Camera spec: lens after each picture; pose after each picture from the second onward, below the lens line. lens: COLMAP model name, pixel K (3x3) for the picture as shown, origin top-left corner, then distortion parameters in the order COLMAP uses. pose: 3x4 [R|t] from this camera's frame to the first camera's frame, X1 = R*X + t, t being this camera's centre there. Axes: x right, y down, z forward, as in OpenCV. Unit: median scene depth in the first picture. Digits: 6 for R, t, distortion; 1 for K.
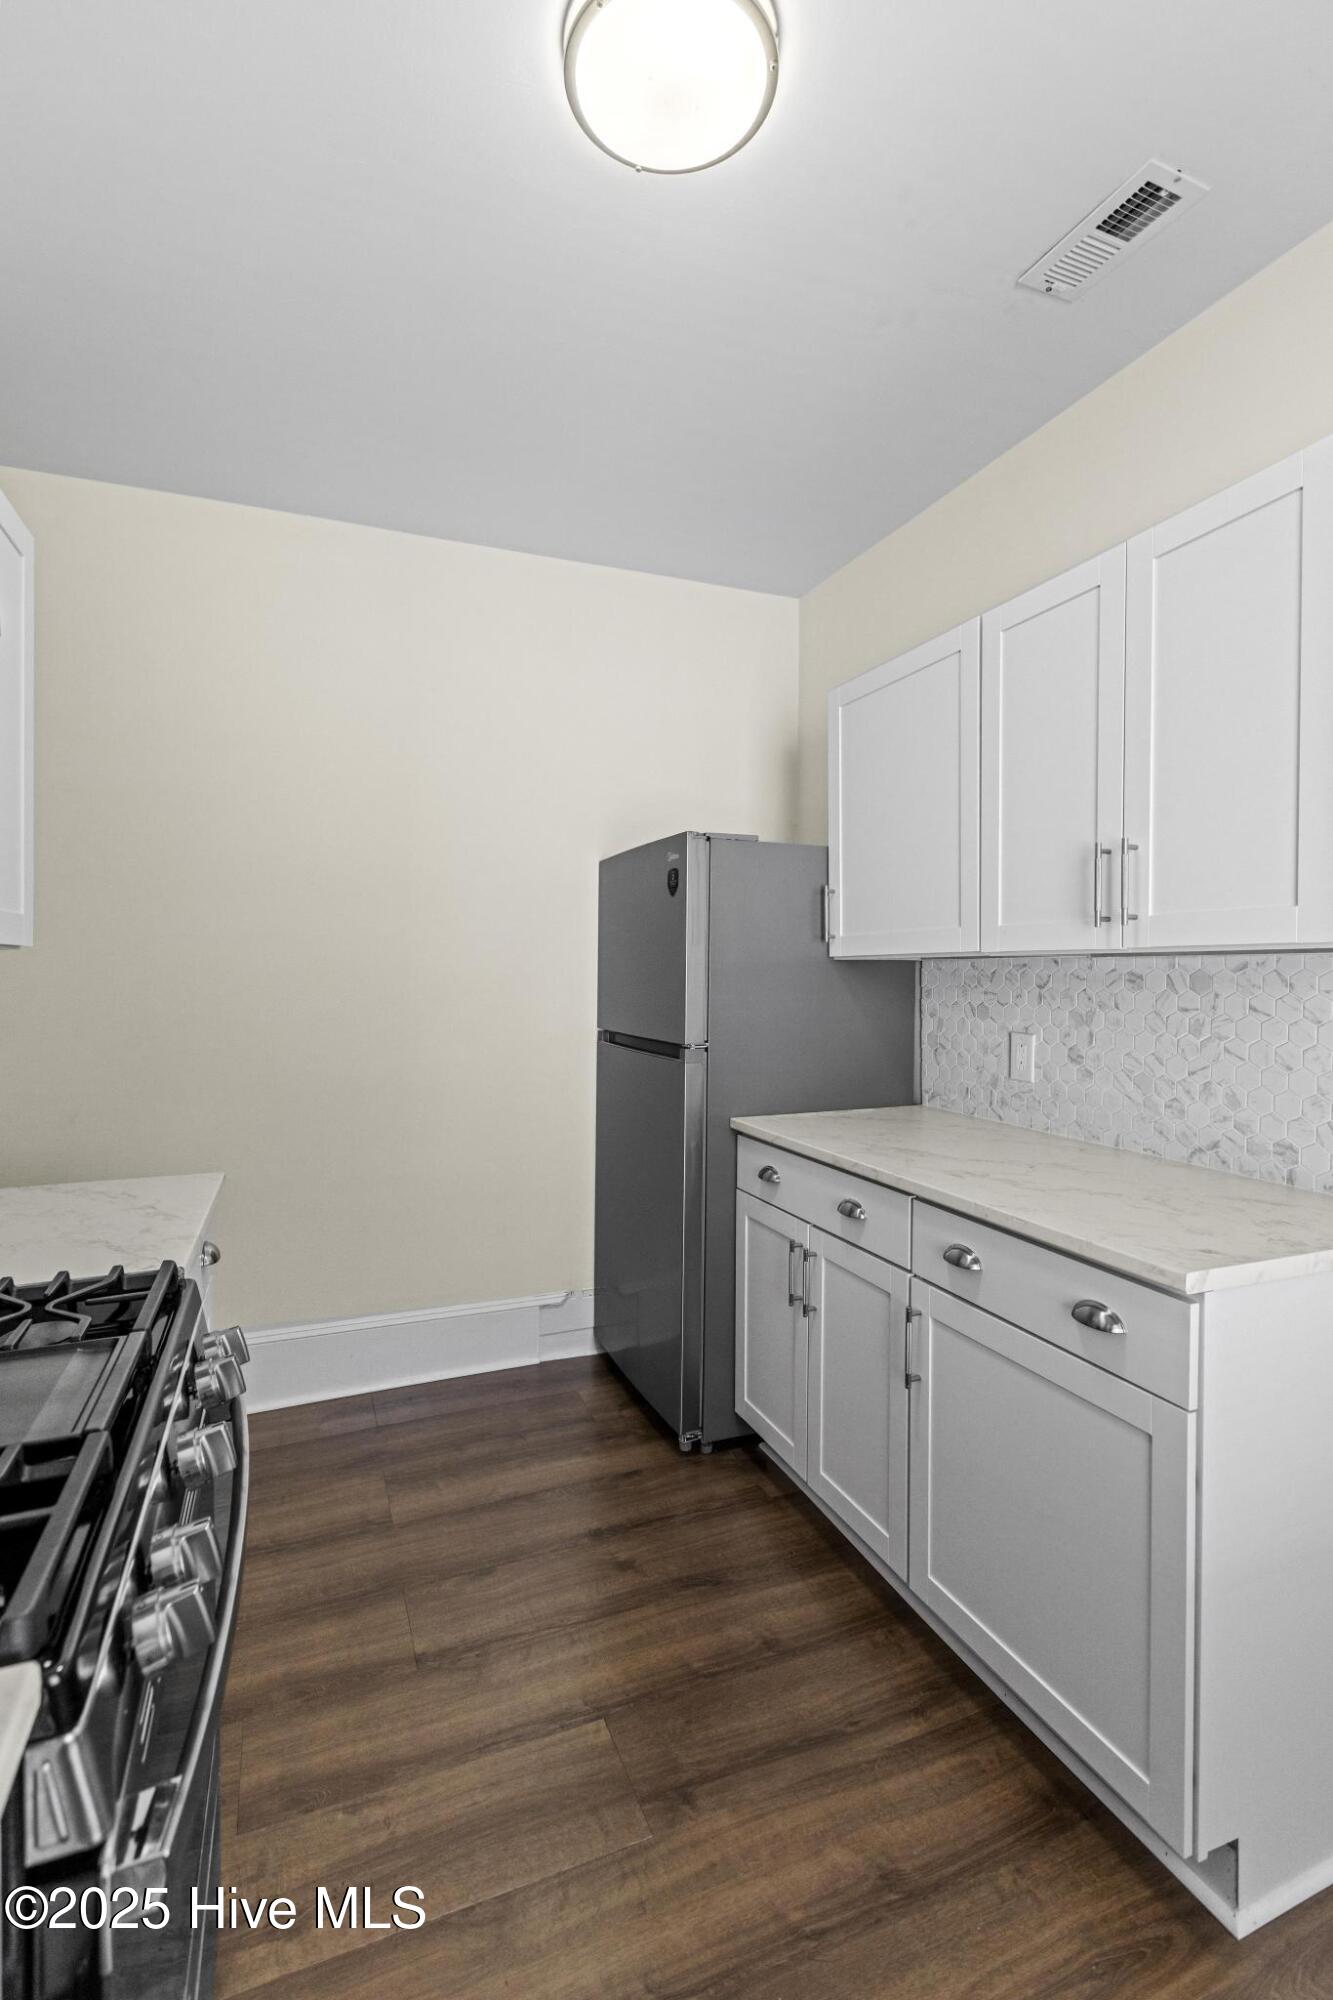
lens RADIAL K [[890.9, 0, 665.0], [0, 890.9, 980.2], [0, 0, 1]] dist [0.002658, -0.000869]
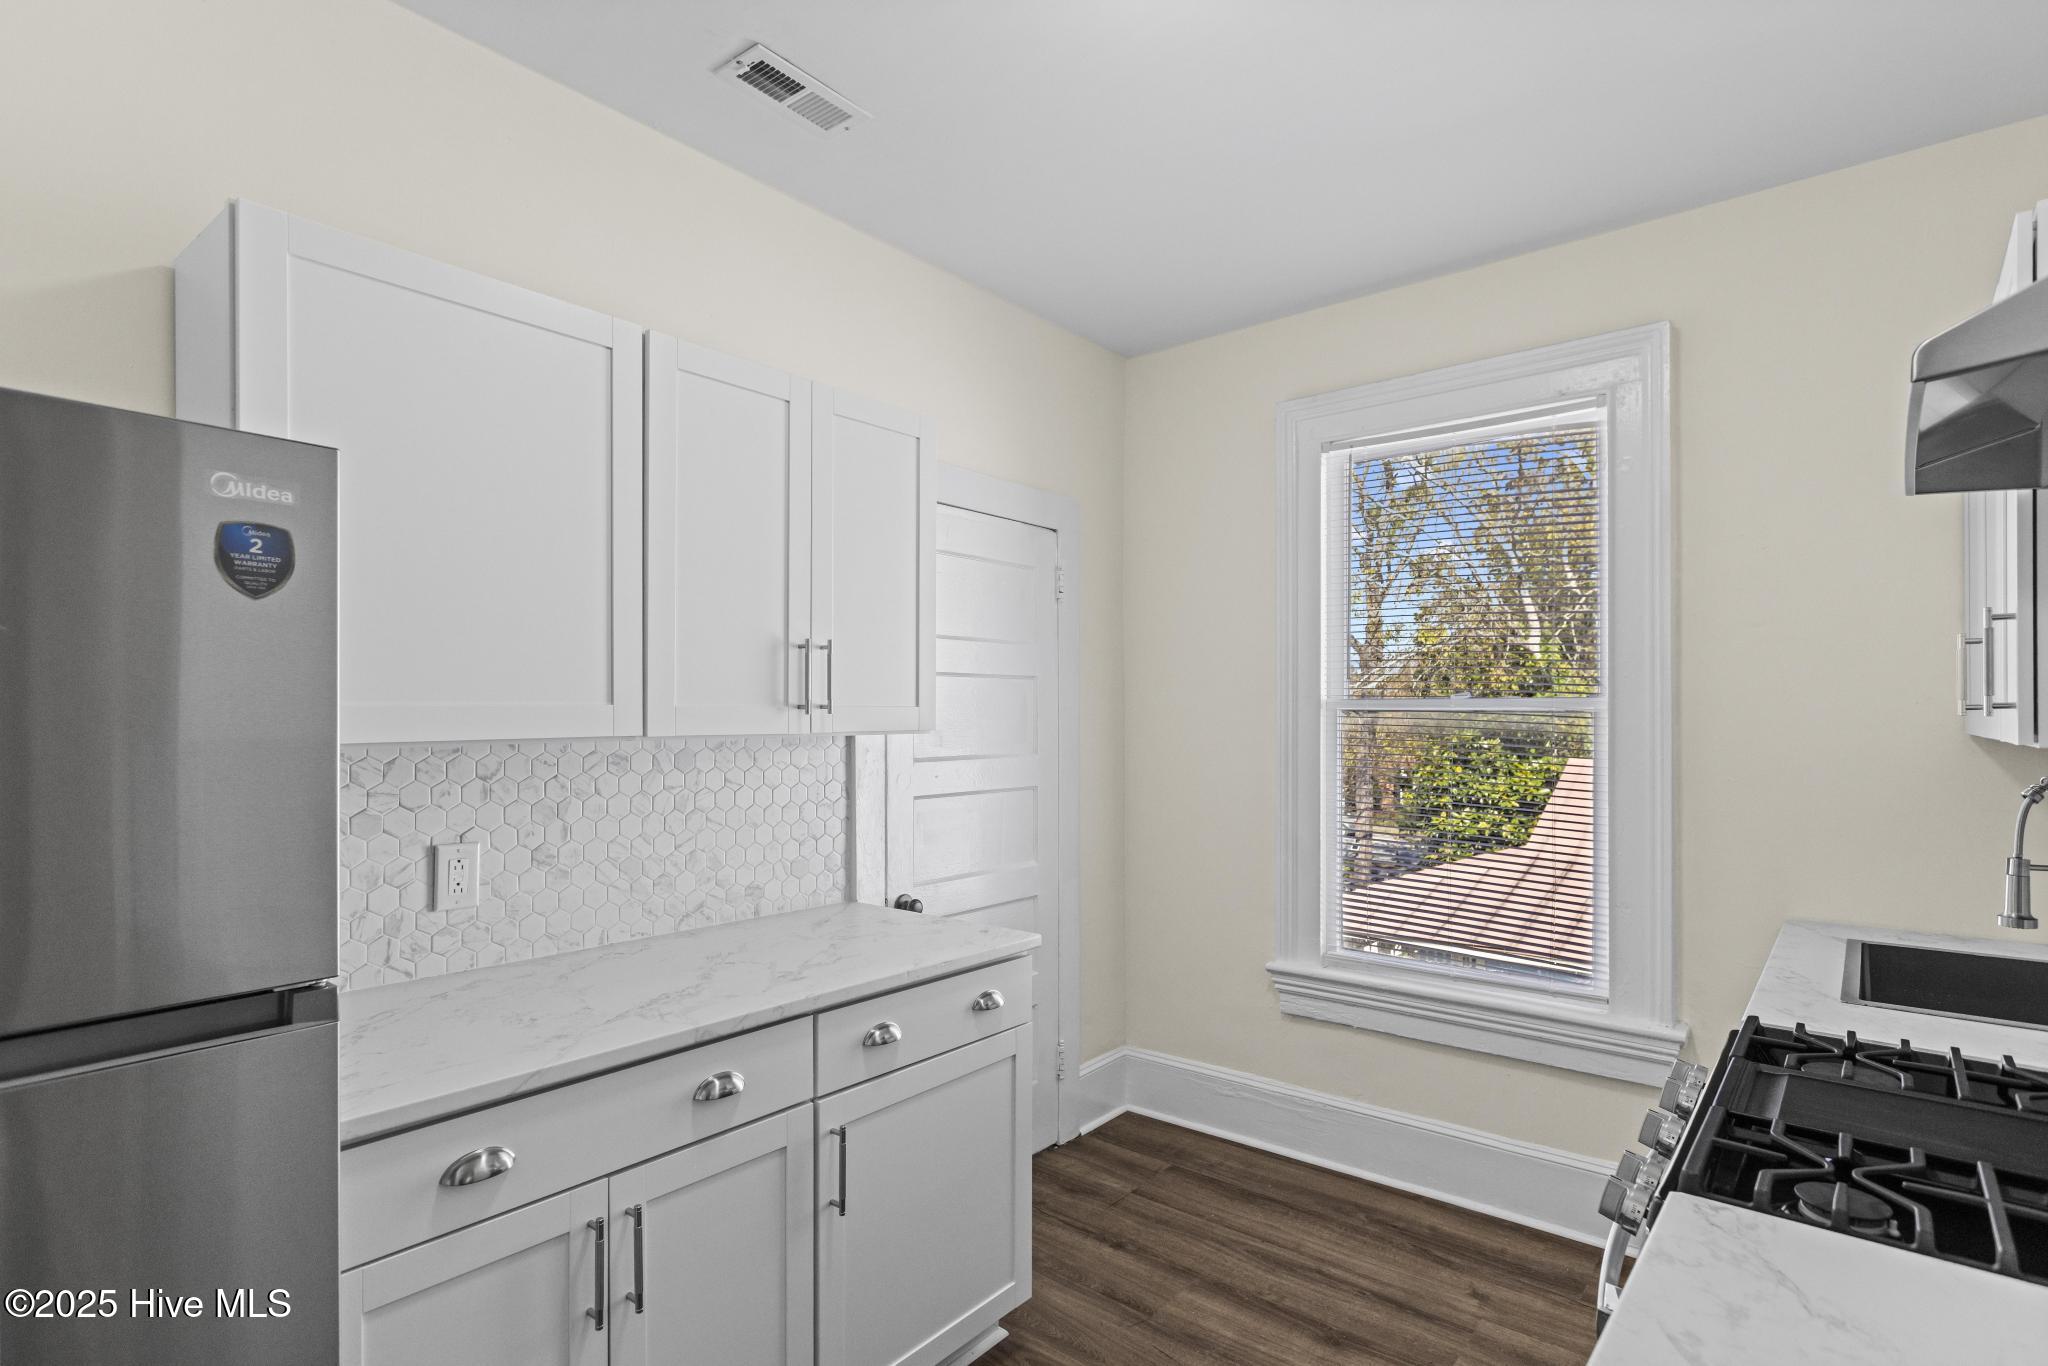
lens RADIAL K [[1012.8, 0, 1028.4], [0, 1012.8, 712.8], [0, 0, 1]] dist [0.001931, 0.000232]
pose [[-0.467941, -0.005343, 0.883744, -0.662719], [0.008029, 0.999915, 0.010296, -0.063095], [-0.883723, 0.011914, -0.467858, 1.176536]]
